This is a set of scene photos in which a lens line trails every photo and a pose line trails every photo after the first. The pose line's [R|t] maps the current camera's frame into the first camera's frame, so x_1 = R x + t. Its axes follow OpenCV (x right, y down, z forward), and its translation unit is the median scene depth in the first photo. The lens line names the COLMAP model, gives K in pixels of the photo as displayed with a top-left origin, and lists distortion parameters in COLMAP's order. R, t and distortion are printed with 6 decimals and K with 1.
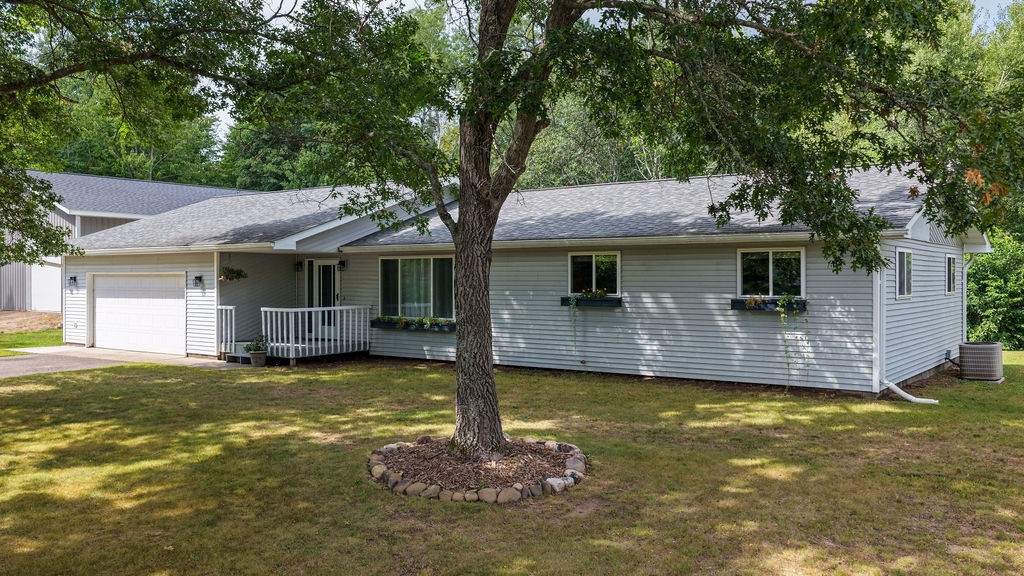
lens RADIAL K [[830.5, 0, 512.6], [0, 830.5, 286.6], [0, 0, 1]] dist [0.007743, 0.006026]
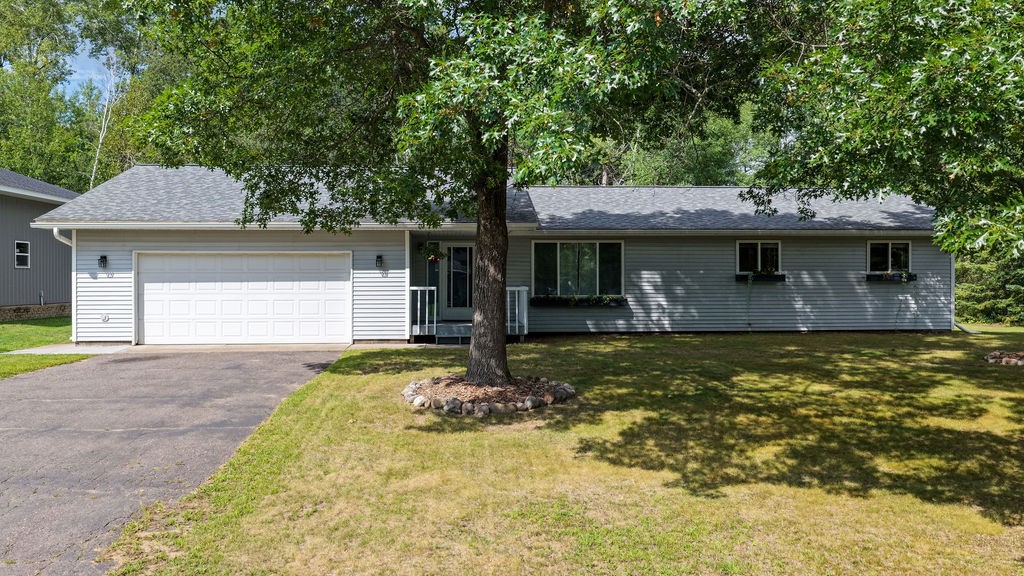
lens RADIAL K [[830.5, 0, 512.7], [0, 830.5, 285.0], [0, 0, 1]] dist [0.007743, 0.006026]
pose [[0.770100, -0.009715, 0.637849, -0.948842], [0.005892, 0.999950, 0.008117, 0.014779], [-0.637896, -0.002493, 0.770118, 0.208469]]
